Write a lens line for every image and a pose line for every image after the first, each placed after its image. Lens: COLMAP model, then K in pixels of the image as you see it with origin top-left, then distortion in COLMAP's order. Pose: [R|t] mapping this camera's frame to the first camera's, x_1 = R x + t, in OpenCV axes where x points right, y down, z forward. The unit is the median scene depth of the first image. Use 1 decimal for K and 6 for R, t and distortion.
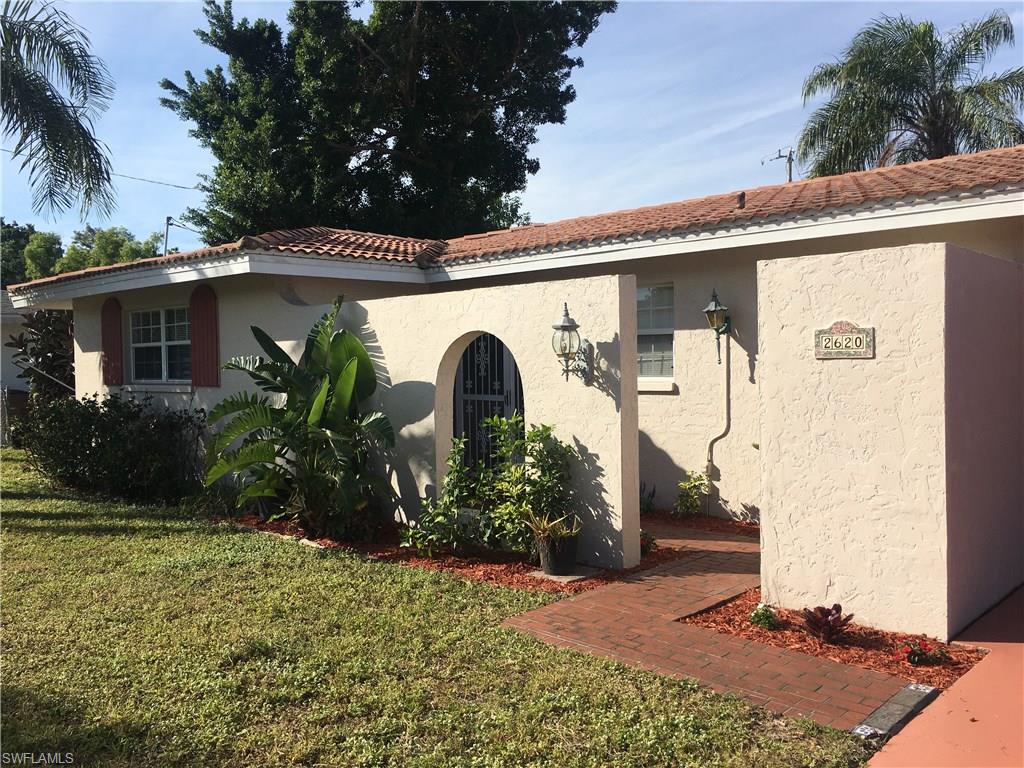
lens RADIAL K [[880.0, 0, 513.1], [0, 880.0, 385.0], [0, 0, 1]] dist [-0.002735, -0.009929]
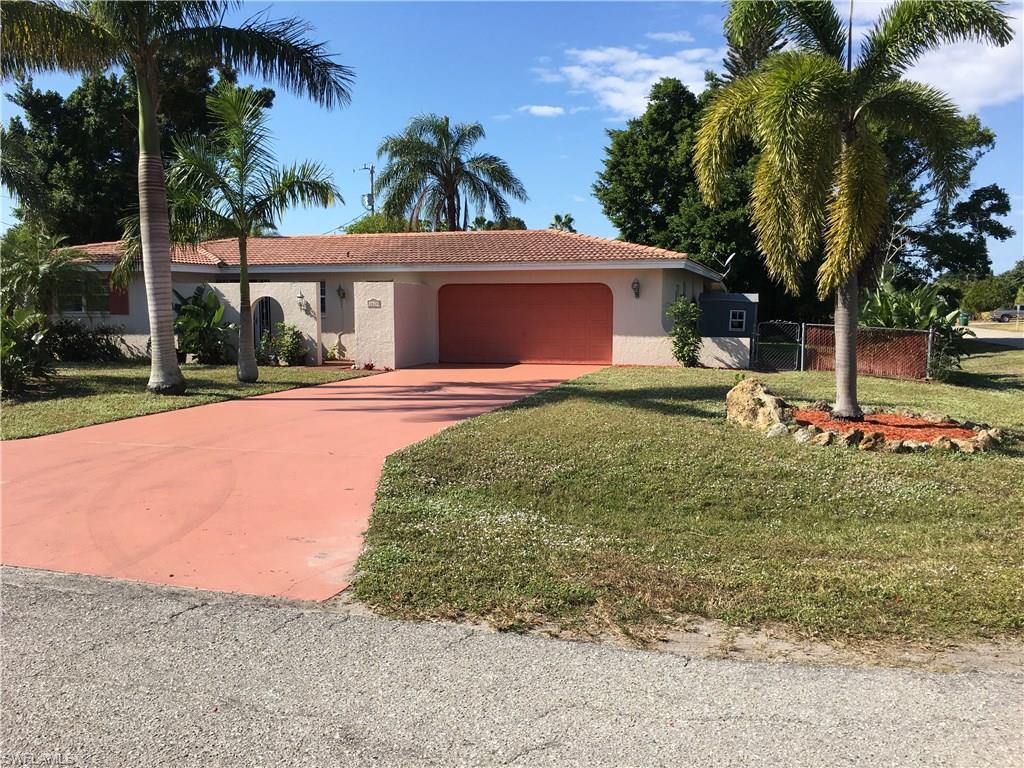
lens RADIAL K [[880.0, 0, 513.2], [0, 880.0, 384.8], [0, 0, 1]] dist [-0.002735, -0.009929]
pose [[0.898114, -0.021707, 0.439226, -0.241613], [-0.004692, 0.998251, 0.058929, 0.024466], [-0.439737, -0.054986, 0.896442, -0.847277]]
